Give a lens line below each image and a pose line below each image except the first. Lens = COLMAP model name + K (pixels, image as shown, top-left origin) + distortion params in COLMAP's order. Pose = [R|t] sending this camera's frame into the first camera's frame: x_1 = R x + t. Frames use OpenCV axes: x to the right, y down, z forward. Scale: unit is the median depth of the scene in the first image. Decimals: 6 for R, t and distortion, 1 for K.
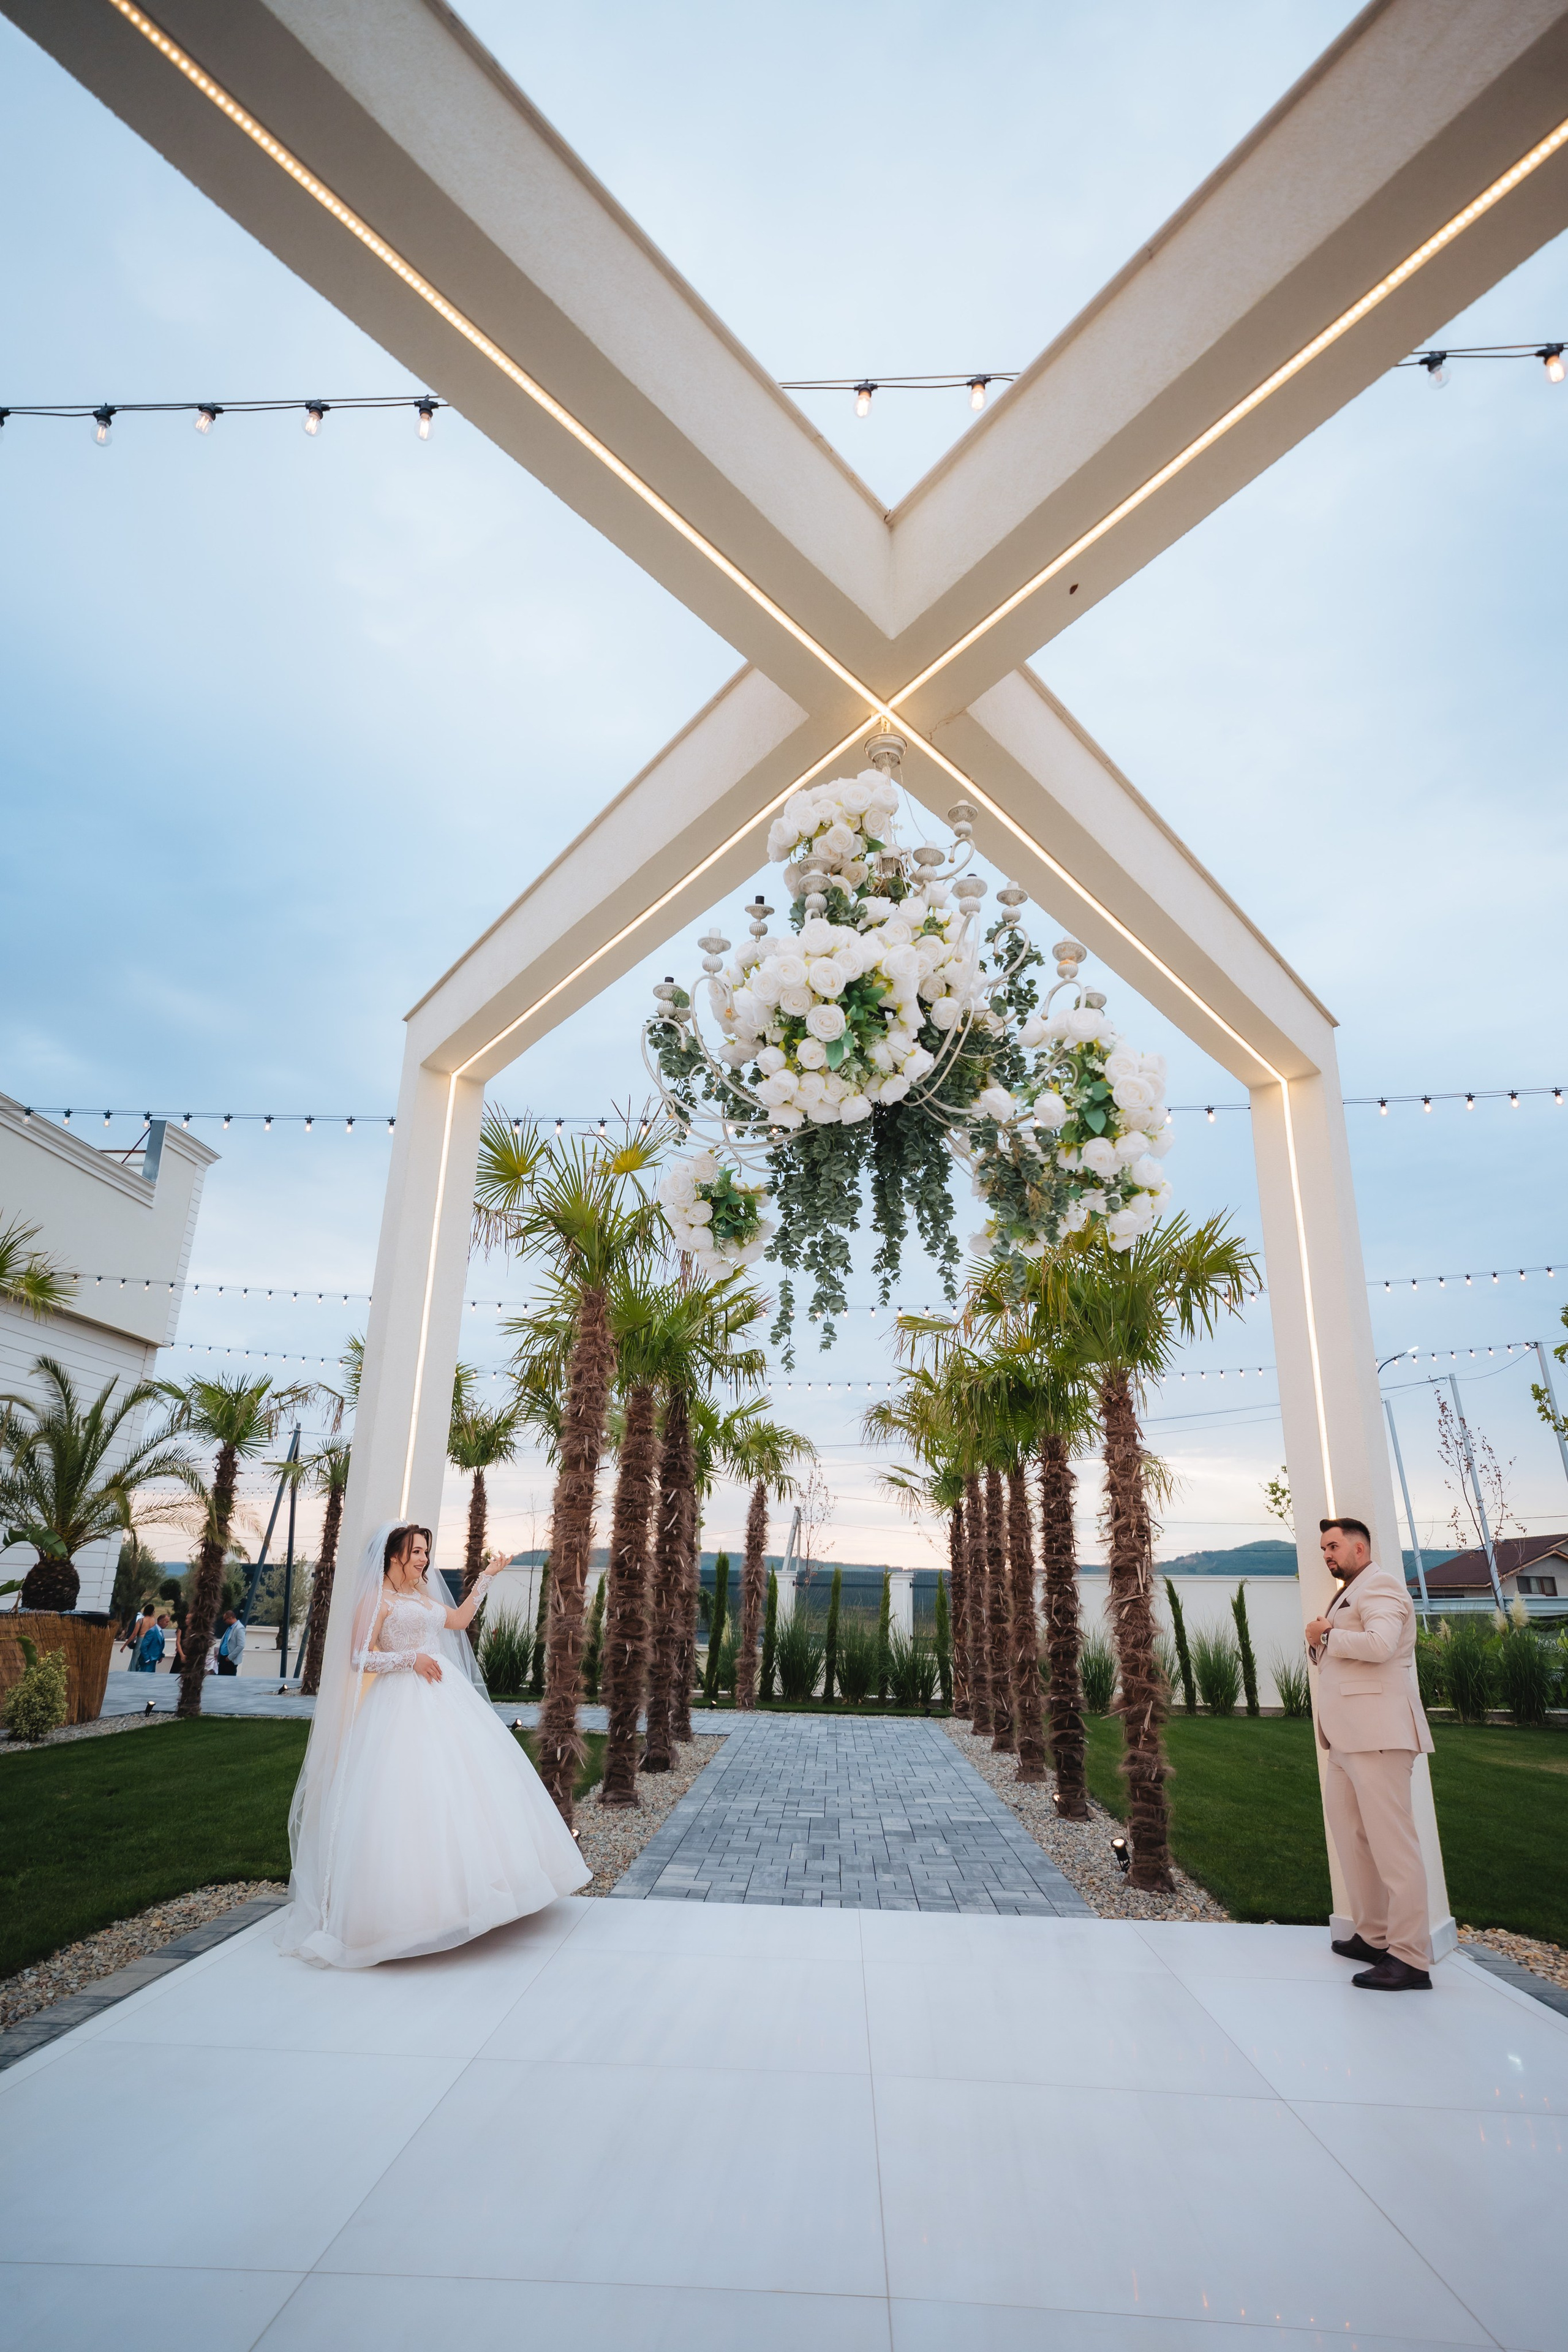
lens RADIAL K [[1294.4, 0, 781.3], [0, 1294.4, 1180.4], [0, 0, 1]] dist [-0.005914, -0.000334]
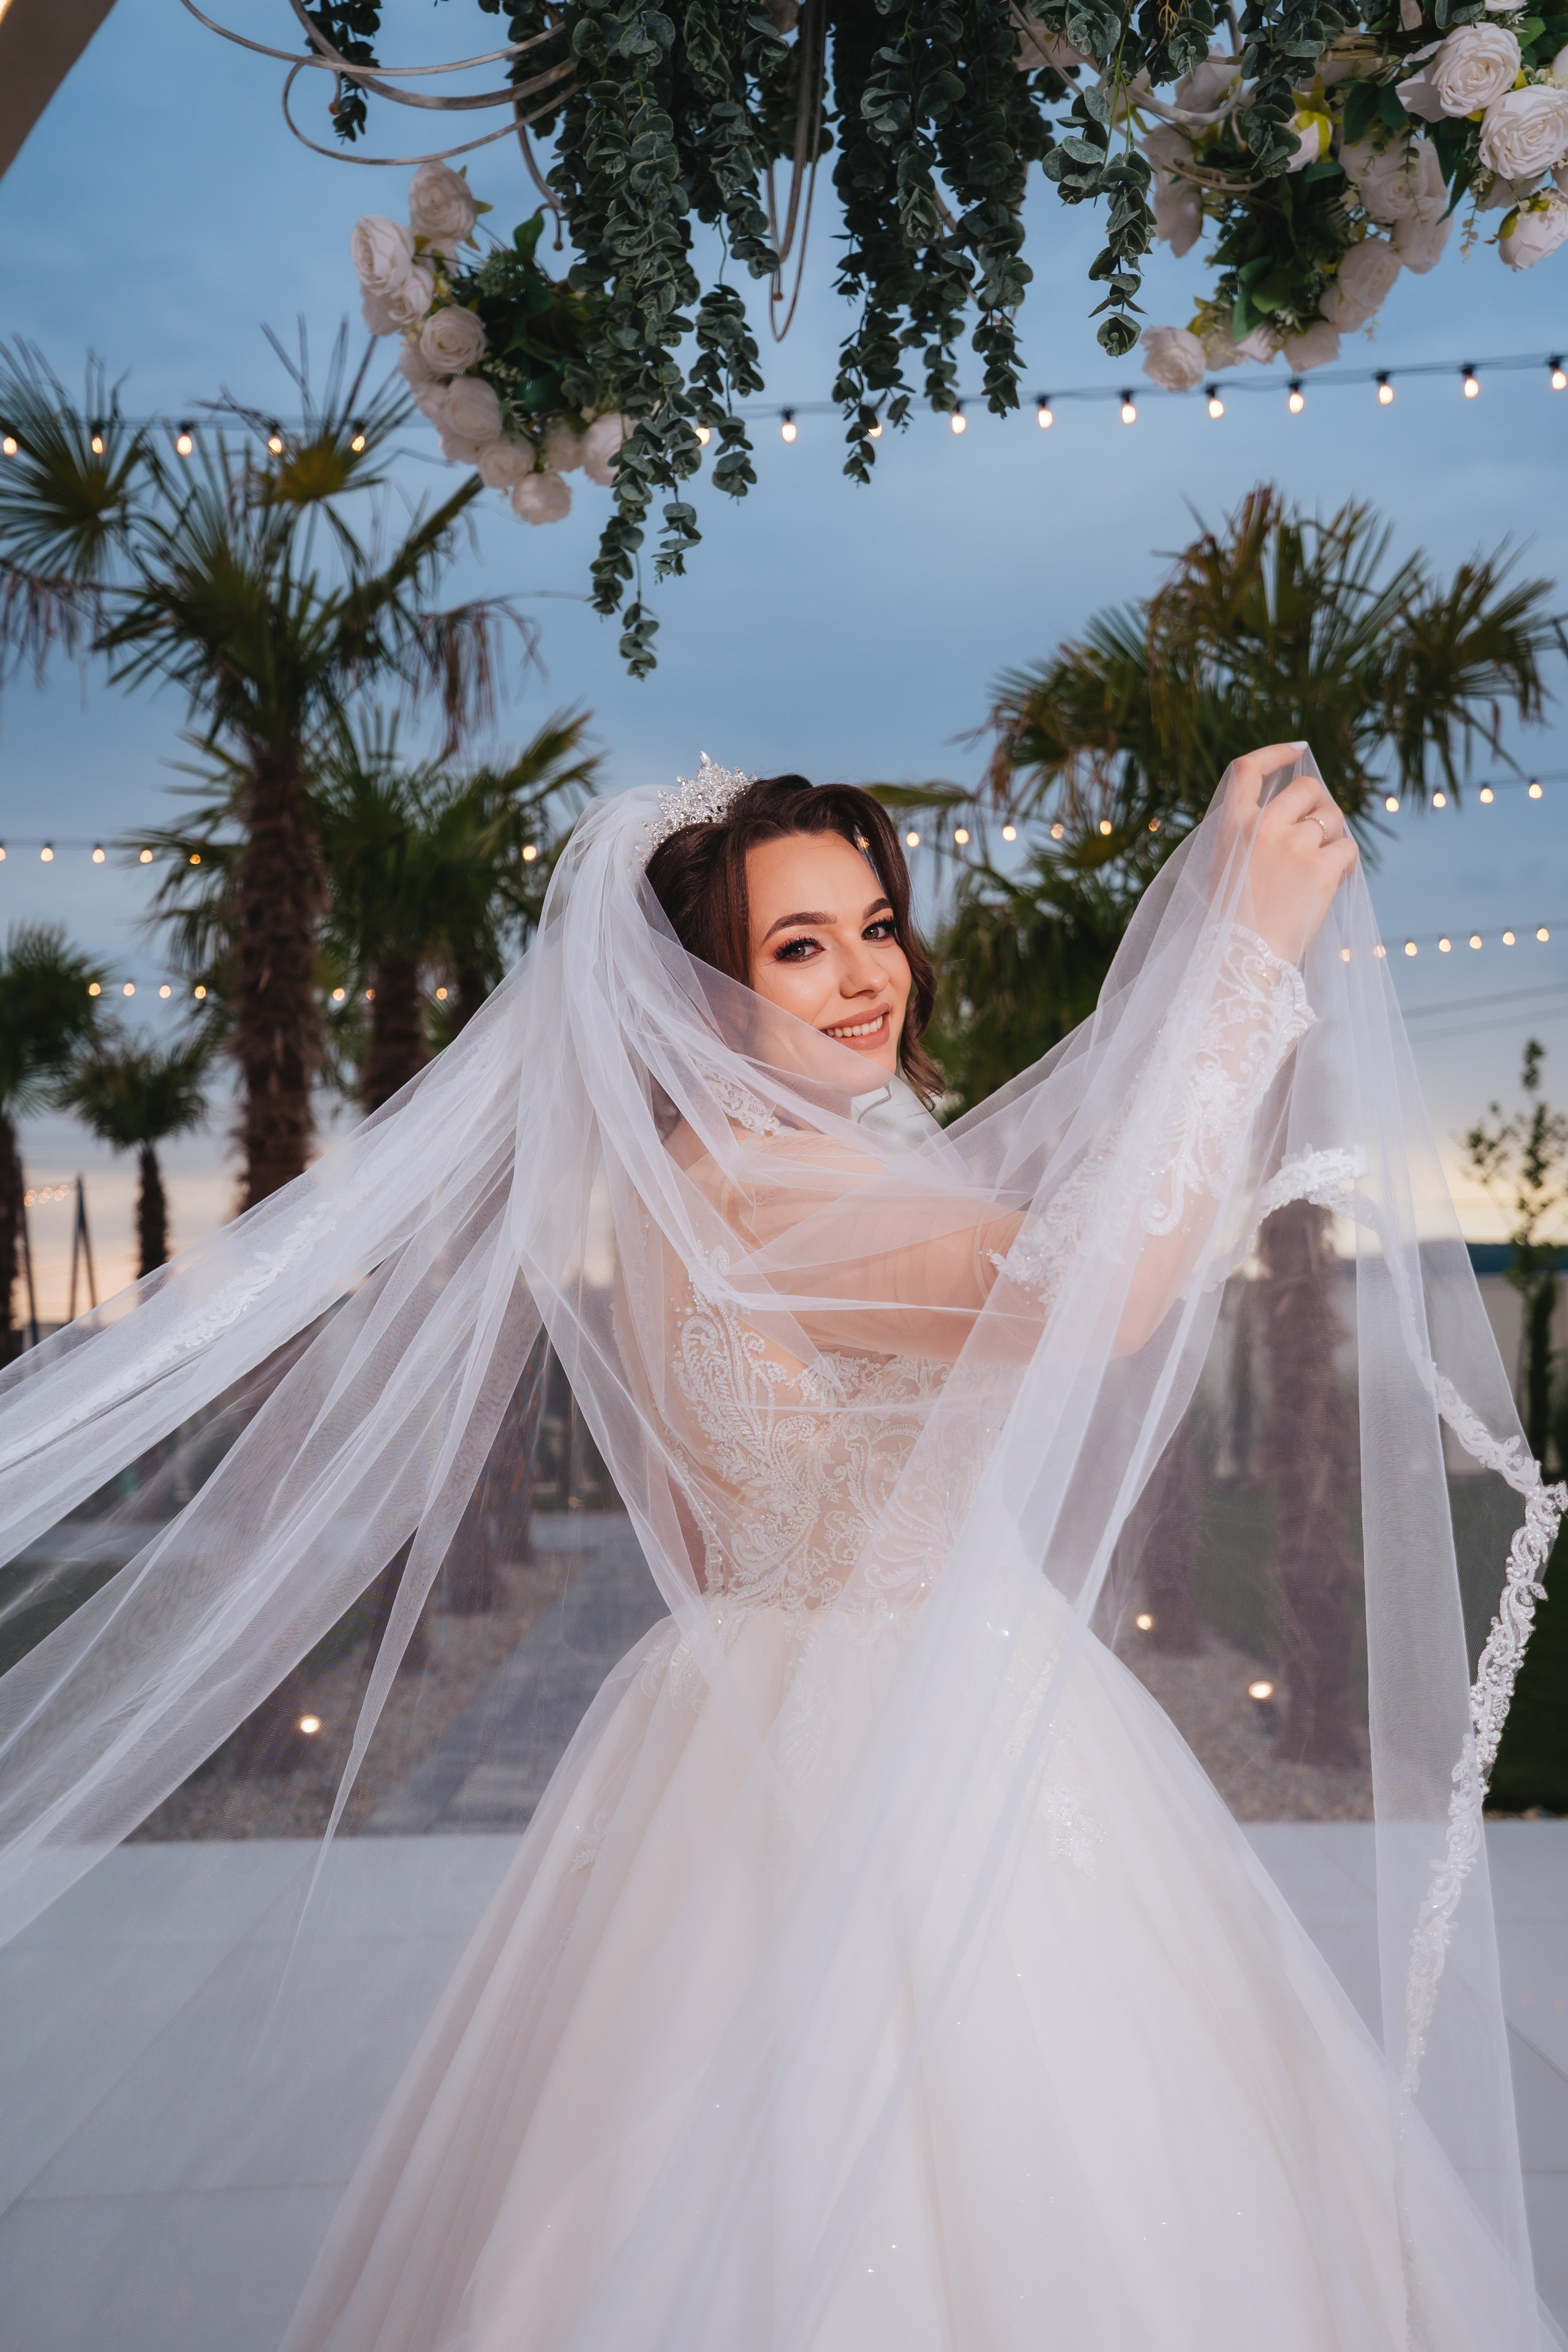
lens RADIAL K [[2107.1, 0, 784.0], [0, 2107.1, 1176.0], [0, 0, 1]] dist [0.046606, 0.192068]
pose [[0.998042, -0.038208, 0.049514, 0.009133], [0.025910, 0.973156, 0.228682, 0.061704], [-0.056923, -0.226952, 0.972241, 0.132691]]
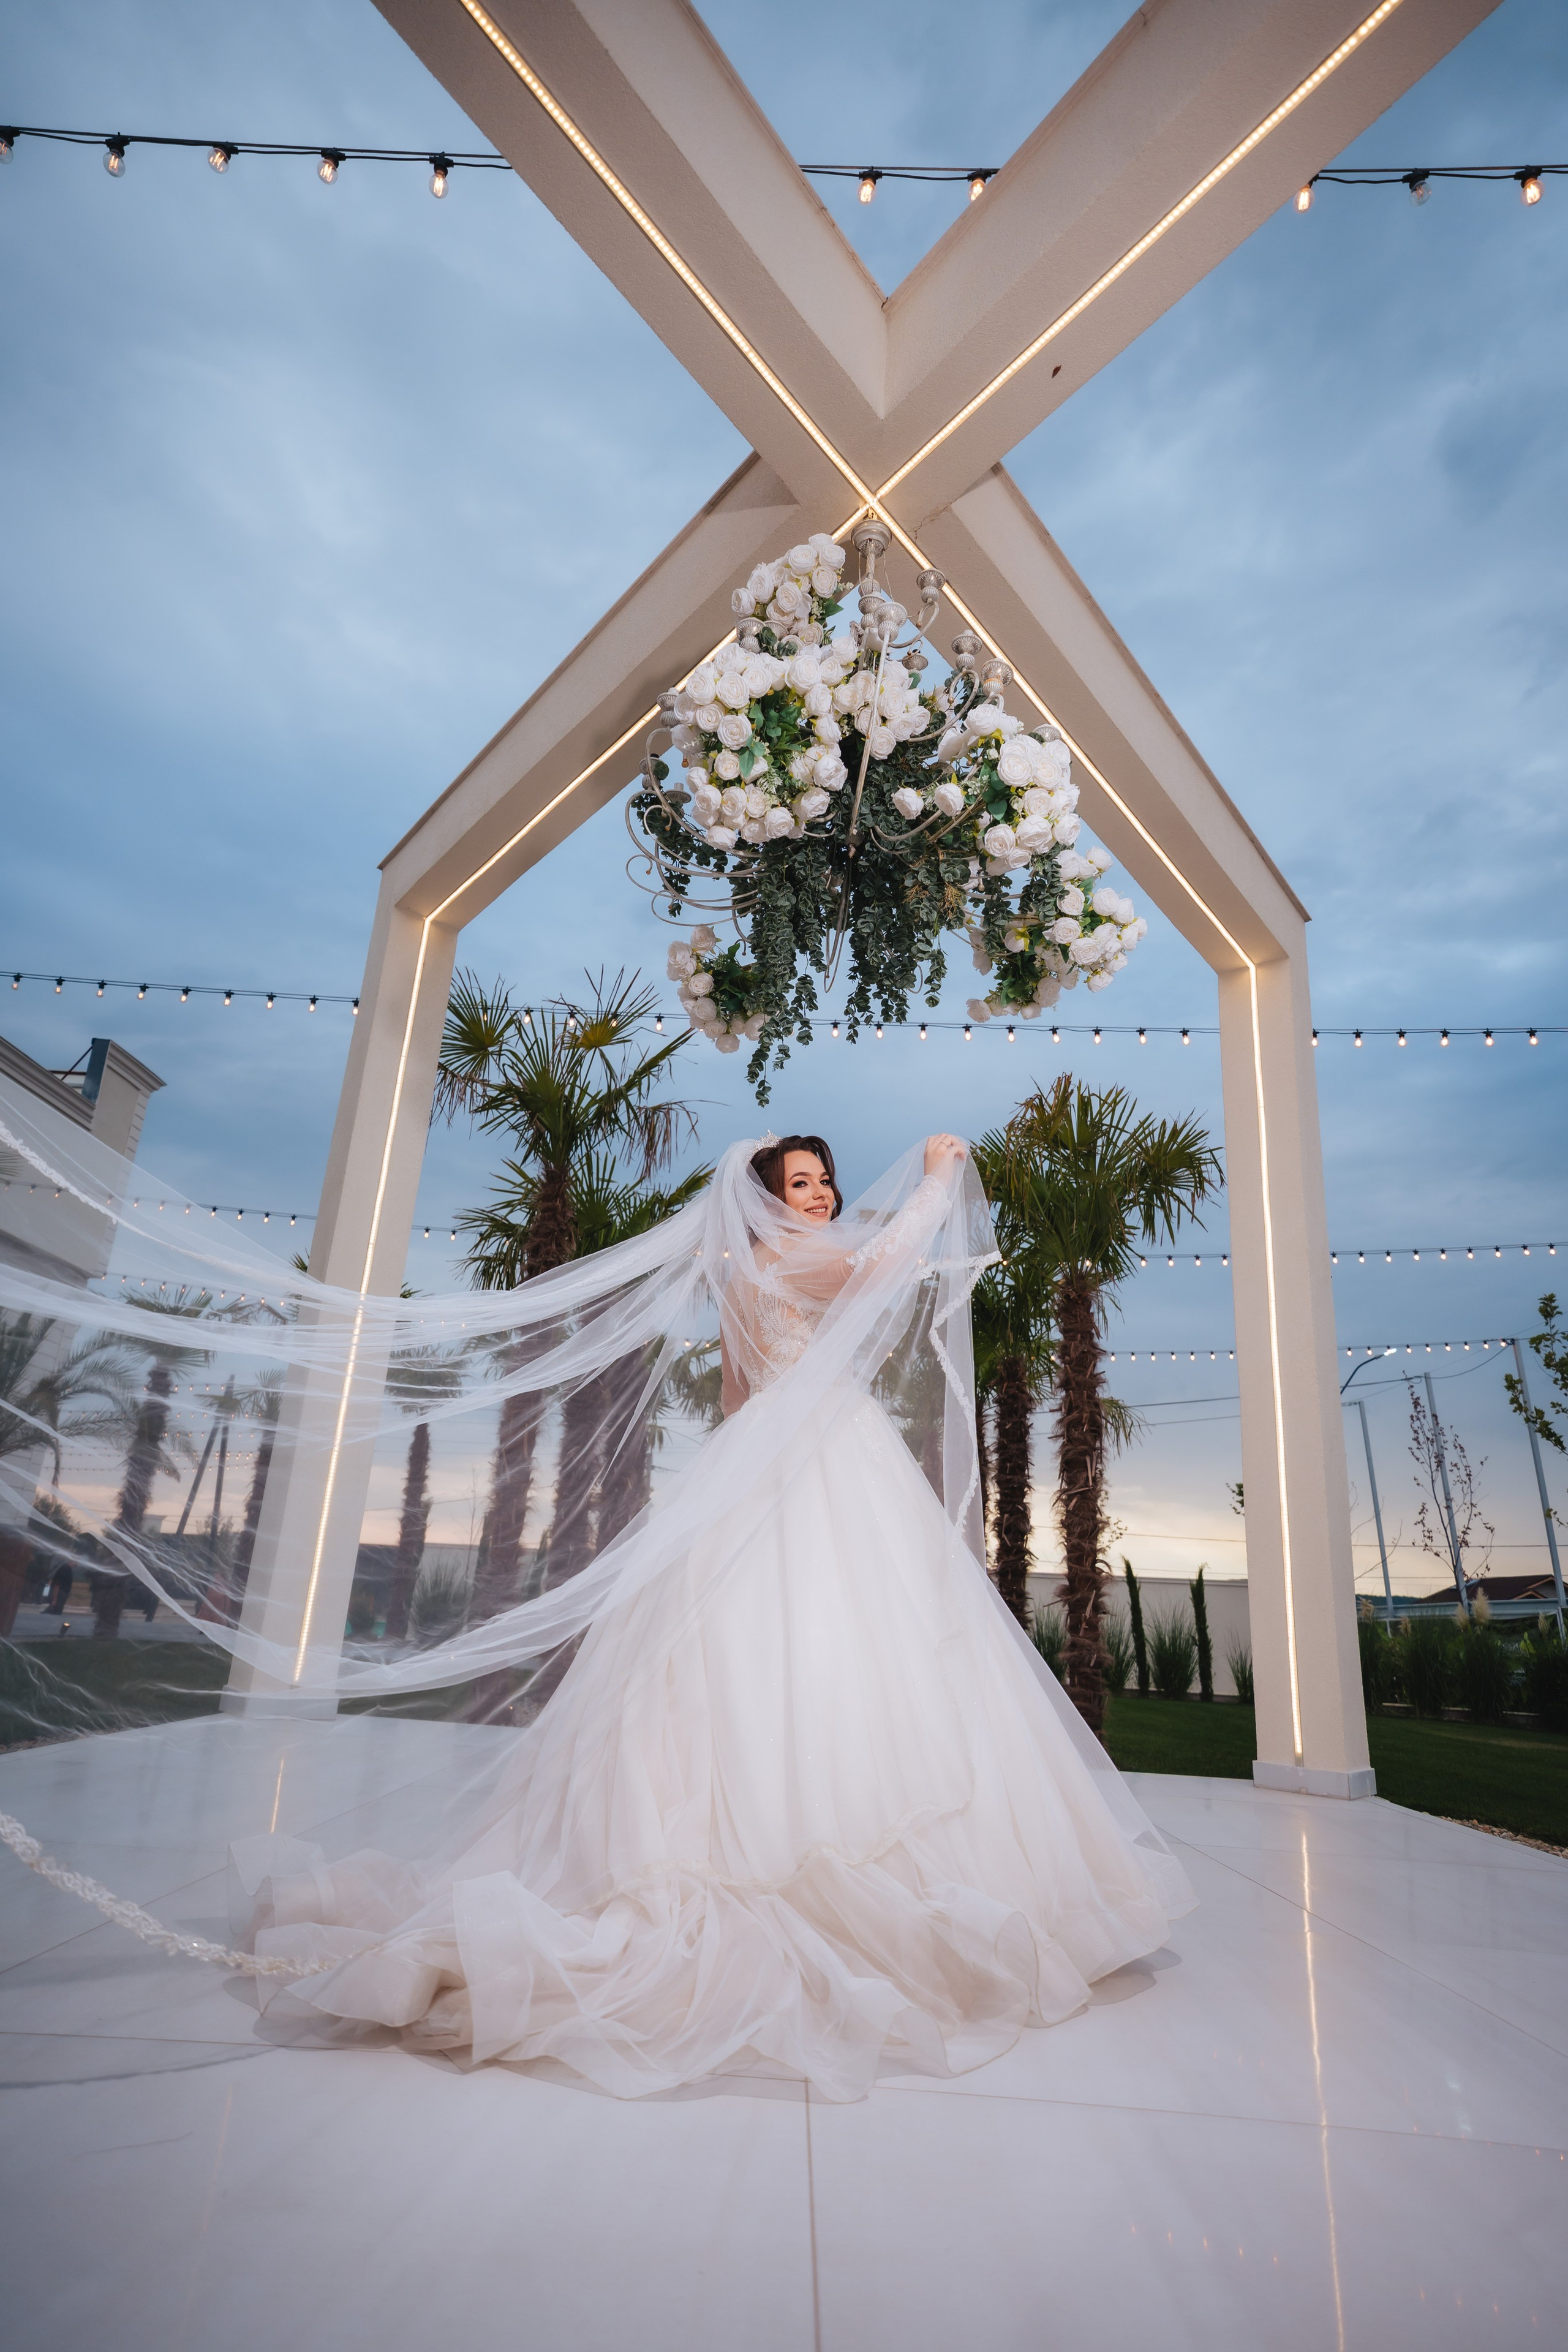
lens RADIAL K [[1356.9, 0, 784.0], [0, 1356.9, 1176.0], [0, 0, 1]] dist [0.005316, 0.000679]
pose [[0.998480, 0.049099, 0.025033, 0.003400], [-0.049070, 0.998794, -0.001773, 0.084041], [-0.025090, 0.000542, 0.999685, -0.041222]]
